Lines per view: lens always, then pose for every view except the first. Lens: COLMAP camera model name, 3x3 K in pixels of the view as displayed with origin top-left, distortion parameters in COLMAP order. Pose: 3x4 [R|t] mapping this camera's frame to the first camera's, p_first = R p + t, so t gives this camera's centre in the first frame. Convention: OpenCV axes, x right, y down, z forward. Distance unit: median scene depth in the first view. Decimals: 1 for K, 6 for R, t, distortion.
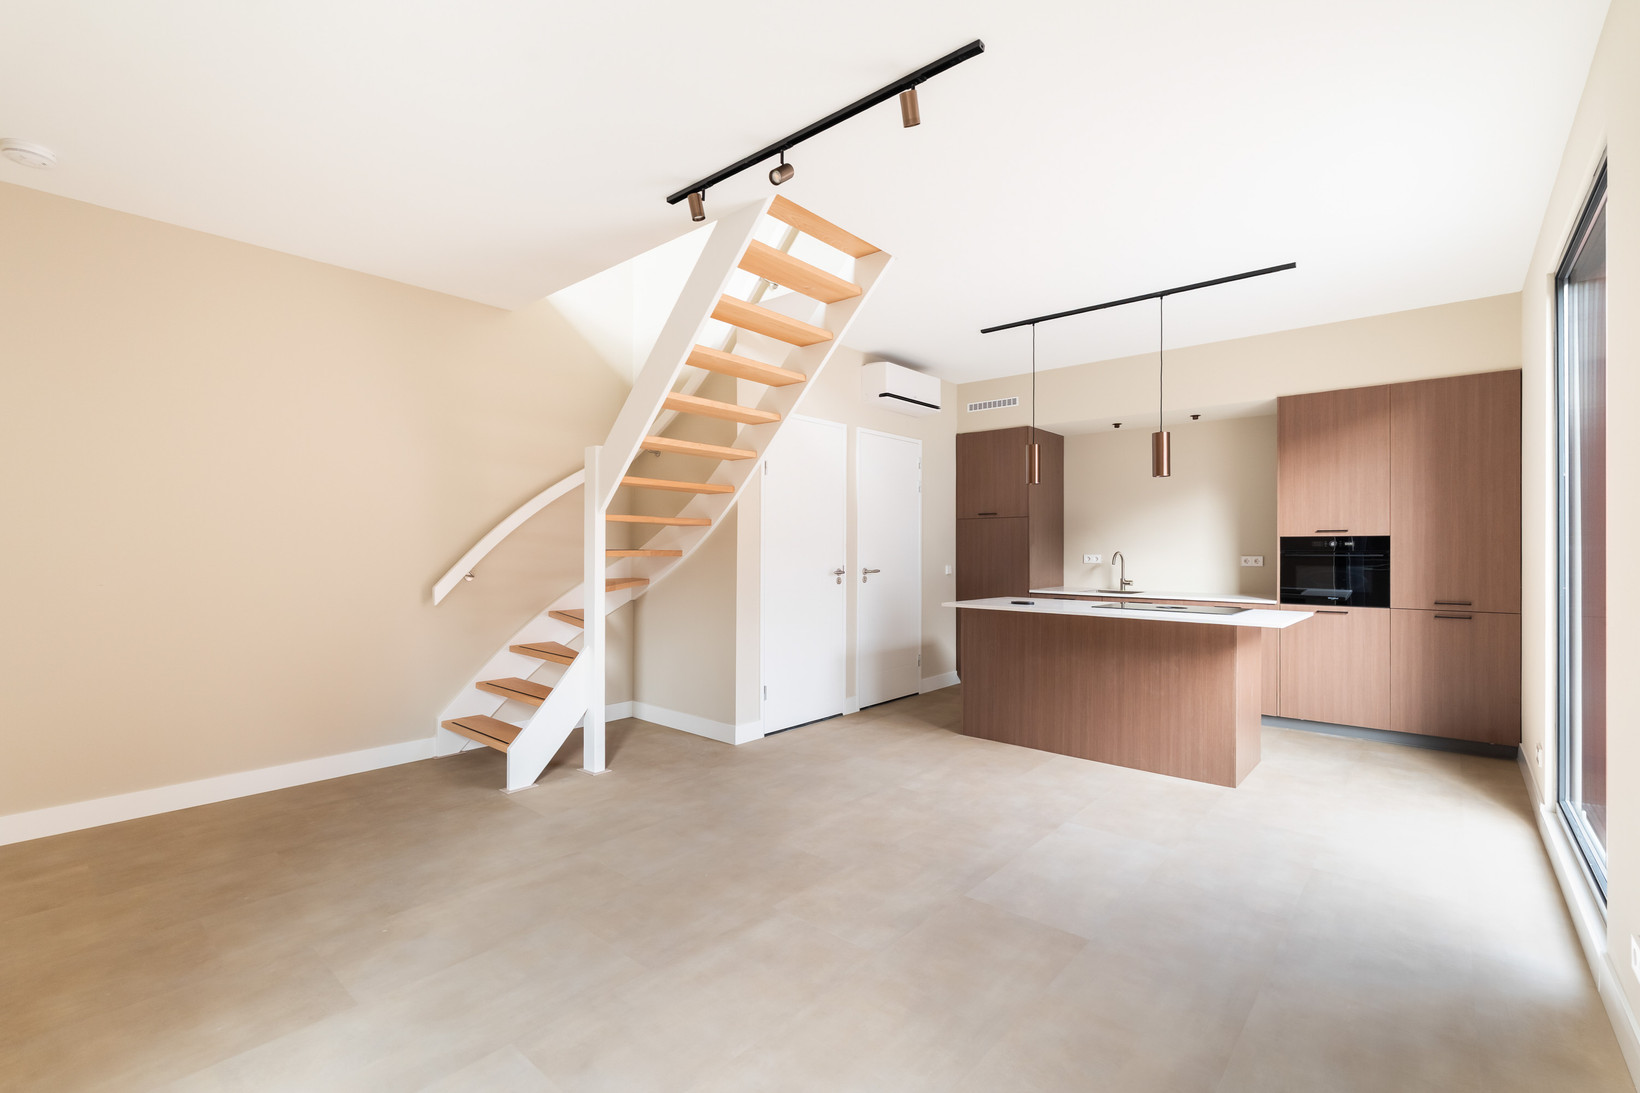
lens RADIAL K [[721.9, 0, 815.6], [0, 721.9, 550.9], [0, 0, 1]] dist [-0.004398, 0.000058]
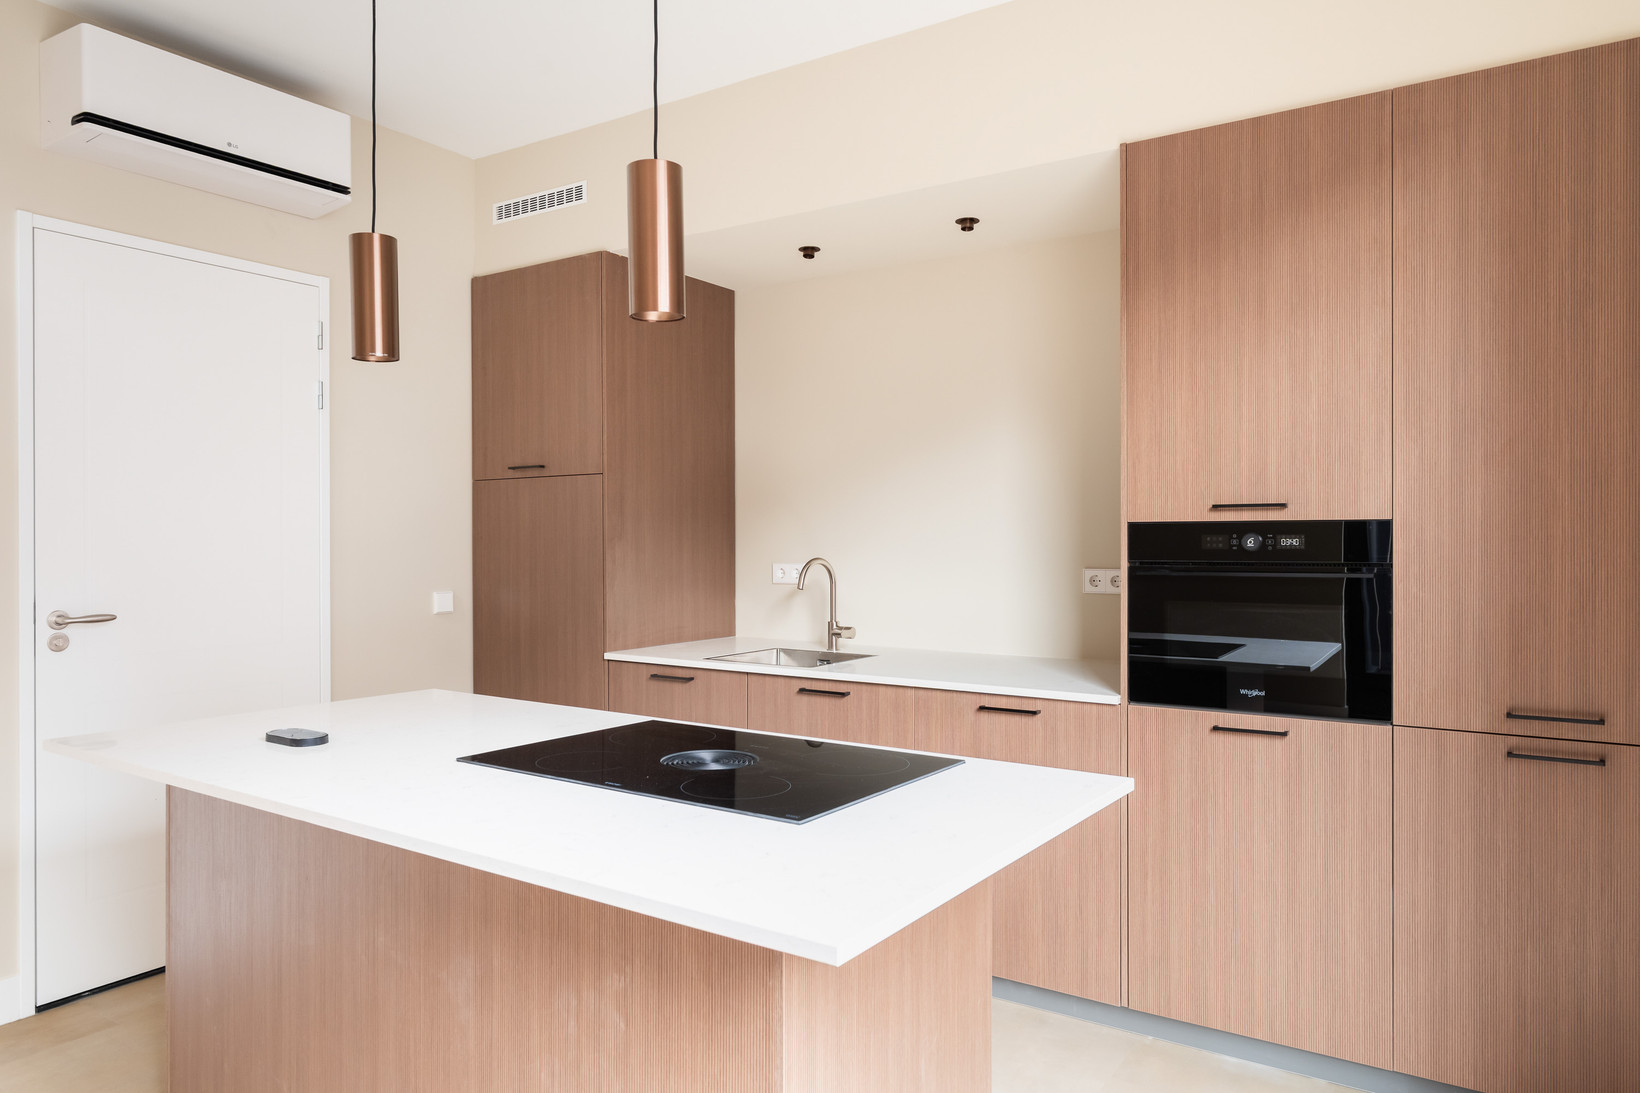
lens RADIAL K [[1071.6, 0, 813.7], [0, 1071.6, 545.0], [0, 0, 1]] dist [0.001527, -0.002878]
pose [[0.991327, -0.003670, 0.131367, 0.429651], [0.003250, 0.999989, 0.003410, -0.011012], [-0.131378, -0.002953, 0.991328, 0.495381]]
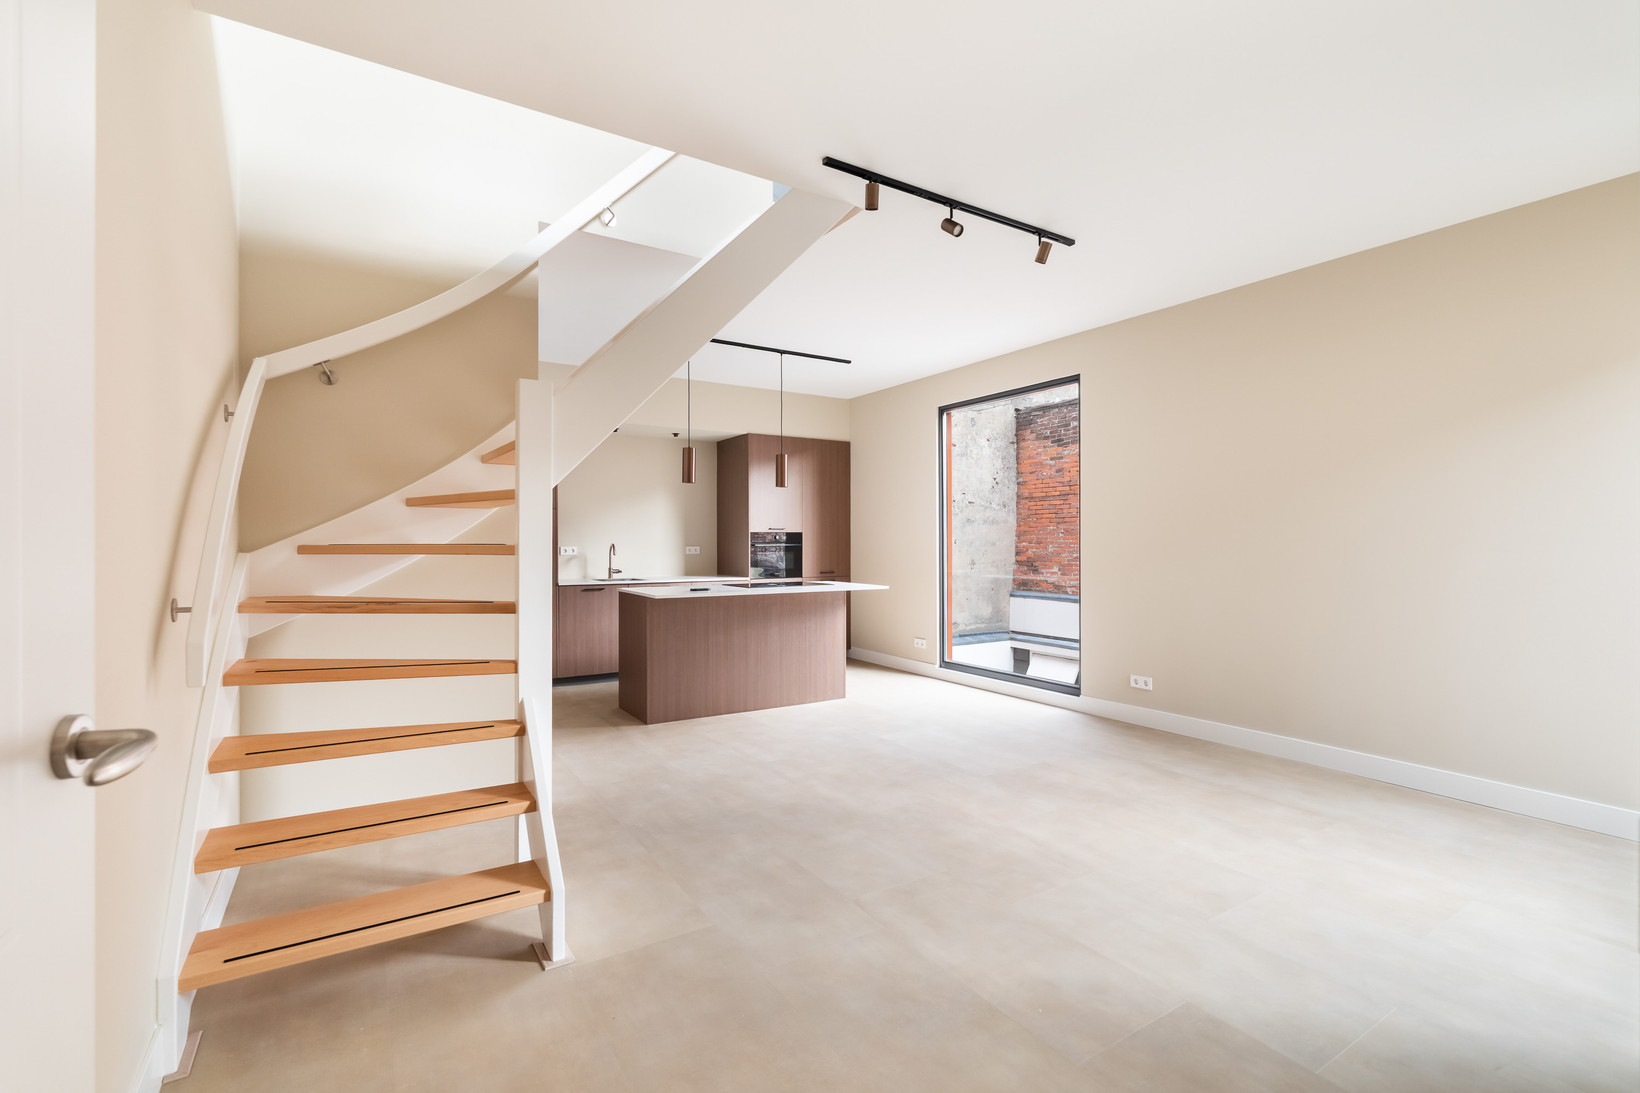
lens RADIAL K [[721.9, 0, 811.3], [0, 721.9, 543.7], [0, 0, 1]] dist [-0.004398, 0.000058]
pose [[0.291931, -0.005796, 0.956422, -0.704765], [0.005170, 0.999977, 0.004482, -0.002583], [-0.956425, 0.003636, 0.291954, 0.490107]]
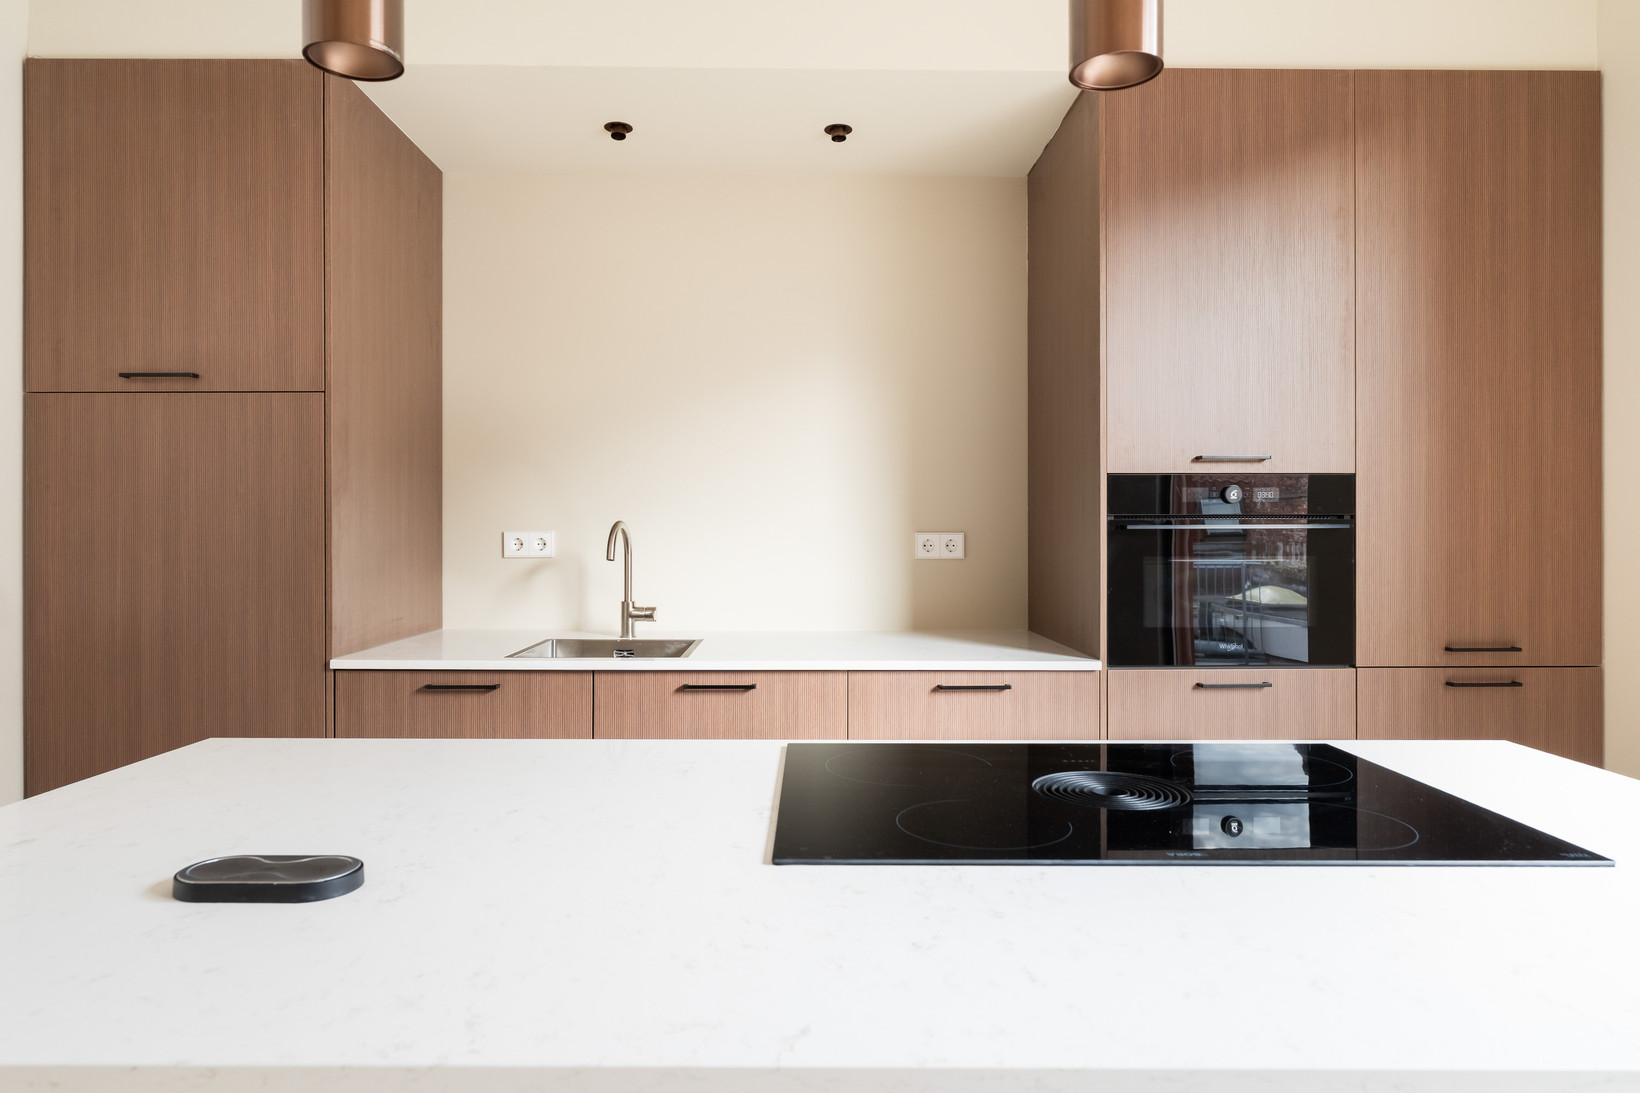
lens RADIAL K [[1007.3, 0, 814.8], [0, 1007.3, 530.9], [0, 0, 1]] dist [-0.001352, 0.001586]
pose [[0.742502, -0.000357, 0.669844, 0.228049], [0.002615, 0.999994, -0.002366, 0.008765], [-0.669839, 0.003509, 0.742498, 0.766470]]
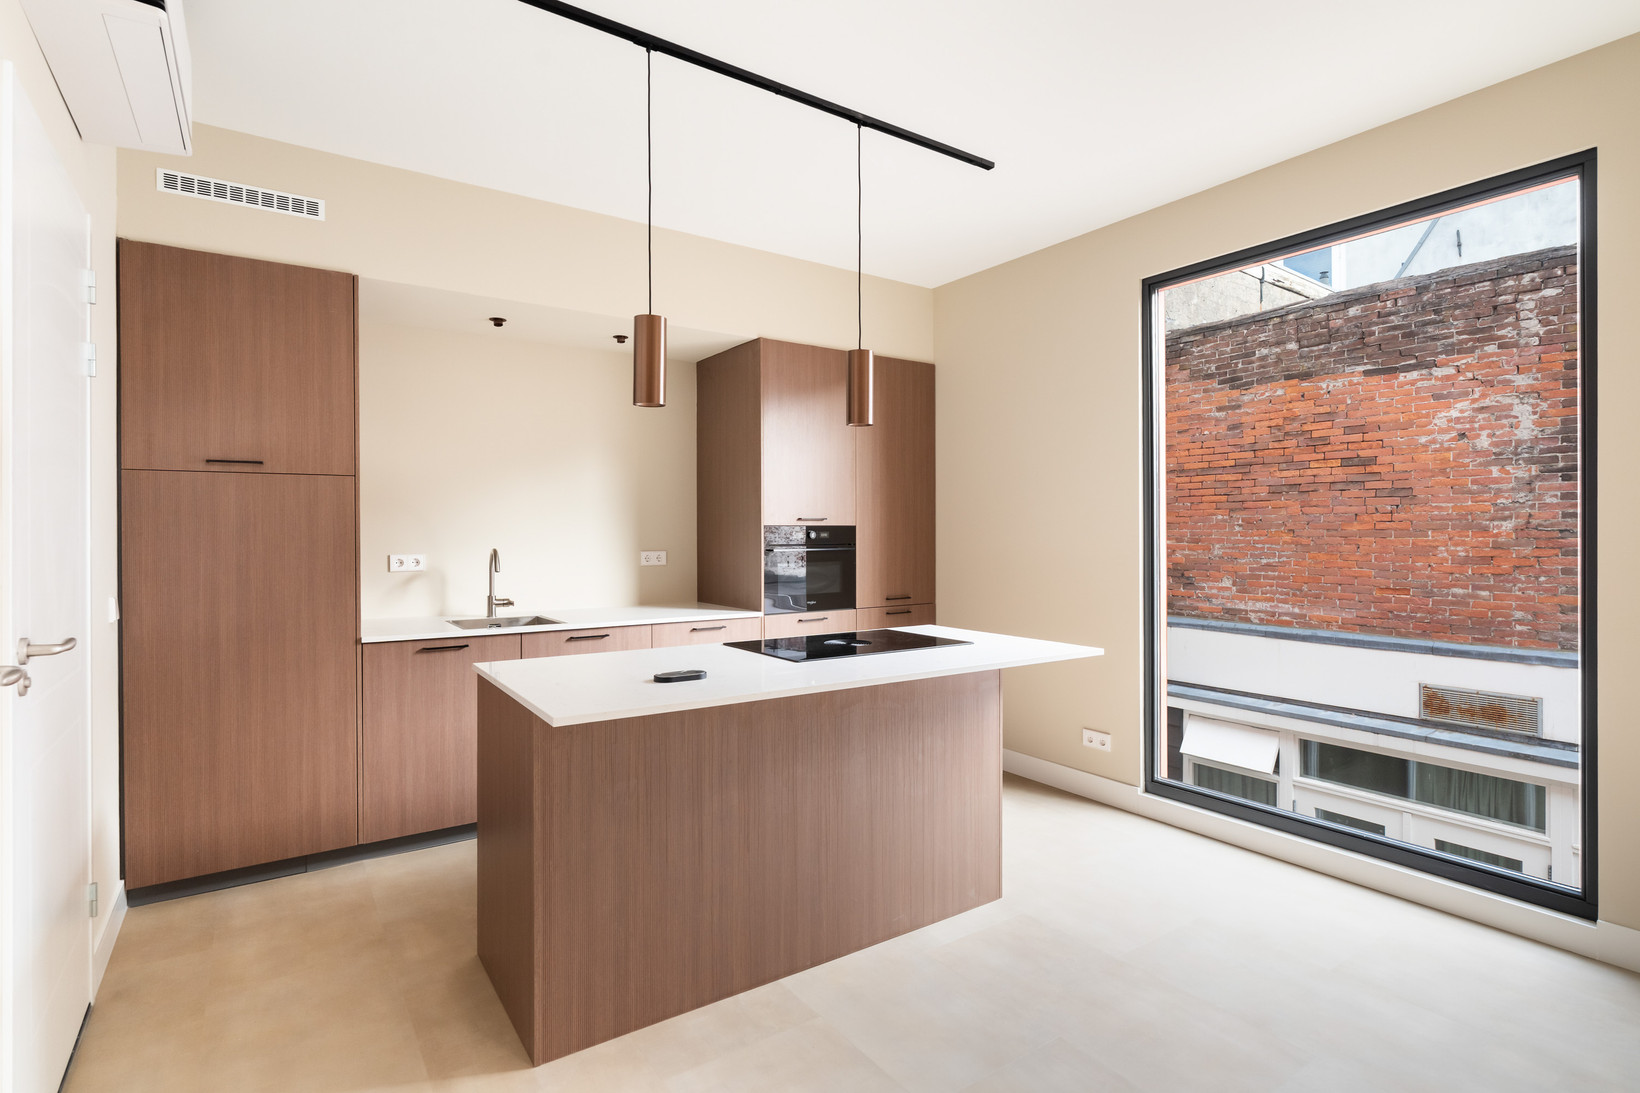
lens RADIAL K [[807.0, 0, 812.8], [0, 807.0, 533.0], [0, 0, 1]] dist [-0.000574, -0.000770]
pose [[0.252789, -0.002901, 0.967517, -0.156510], [0.006284, 0.999979, 0.001357, -0.013262], [-0.967501, 0.005737, 0.252802, 0.769978]]
